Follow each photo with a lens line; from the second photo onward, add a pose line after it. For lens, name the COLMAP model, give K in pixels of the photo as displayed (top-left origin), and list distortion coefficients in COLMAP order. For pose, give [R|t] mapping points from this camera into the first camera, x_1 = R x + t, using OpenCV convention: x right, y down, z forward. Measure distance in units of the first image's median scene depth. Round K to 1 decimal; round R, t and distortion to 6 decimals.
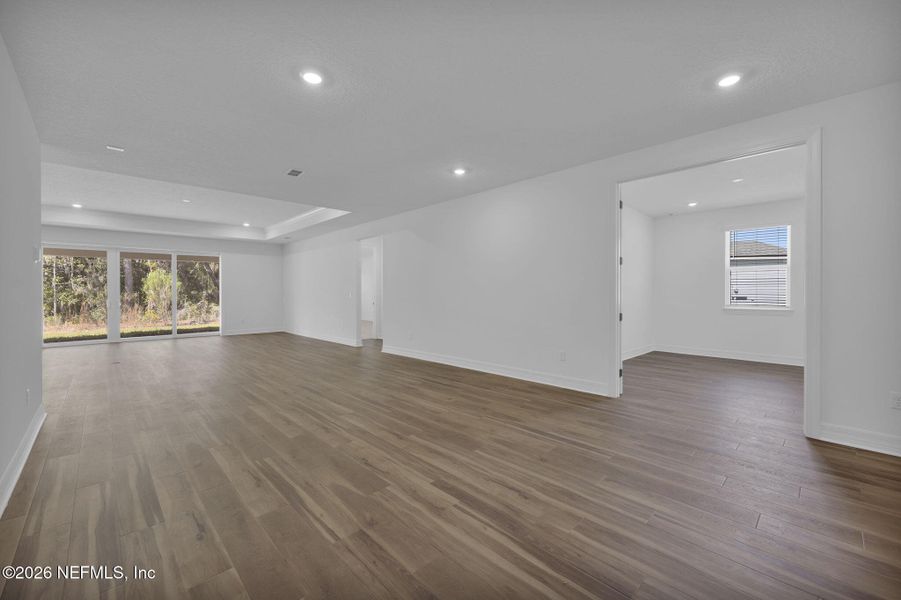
lens RADIAL K [[365.3, 0, 454.6], [0, 365.3, 293.6], [0, 0, 1]] dist [-0.000797, -0.000213]
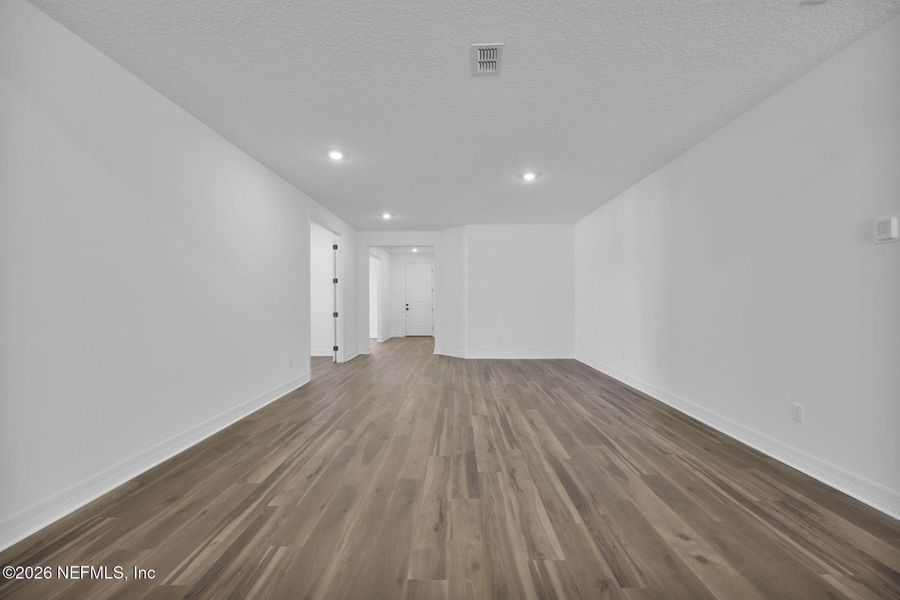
lens RADIAL K [[360.0, 0, 450.0], [0, 360.0, 300.0], [0, 0, 1]] dist [-0.000863, 0.000085]
pose [[-0.703382, 0.006828, 0.710779, -0.472218], [0.008887, 0.999960, -0.000812, 0.001626], [-0.710756, 0.005745, -0.703415, 0.870147]]
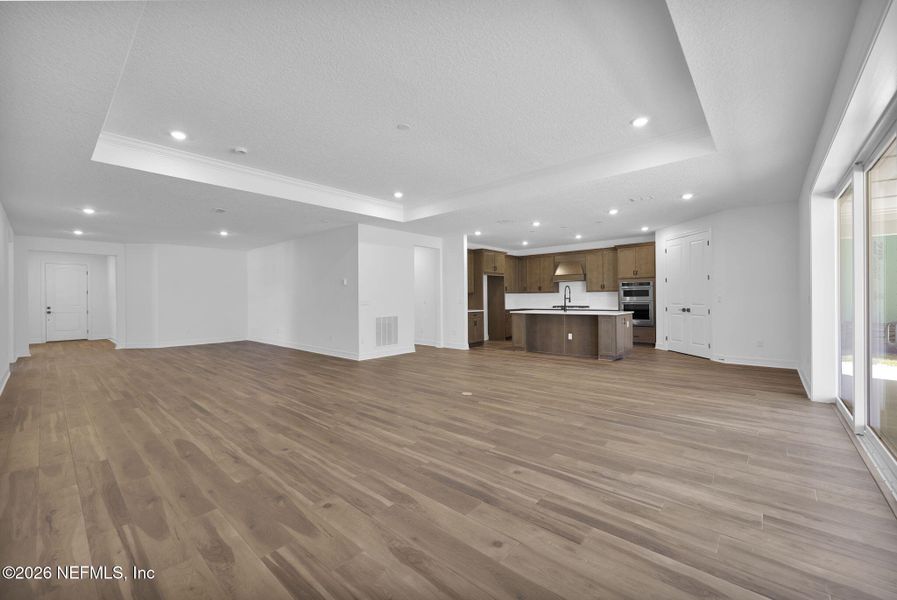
lens RADIAL K [[358.8, 0, 448.5], [0, 358.8, 300.0], [0, 0, 1]] dist [-0.000863, 0.000085]
pose [[-0.997063, 0.014080, -0.075276, -0.728951], [0.013378, 0.999862, 0.009819, -0.004934], [0.075404, 0.008783, -0.997114, 1.475783]]
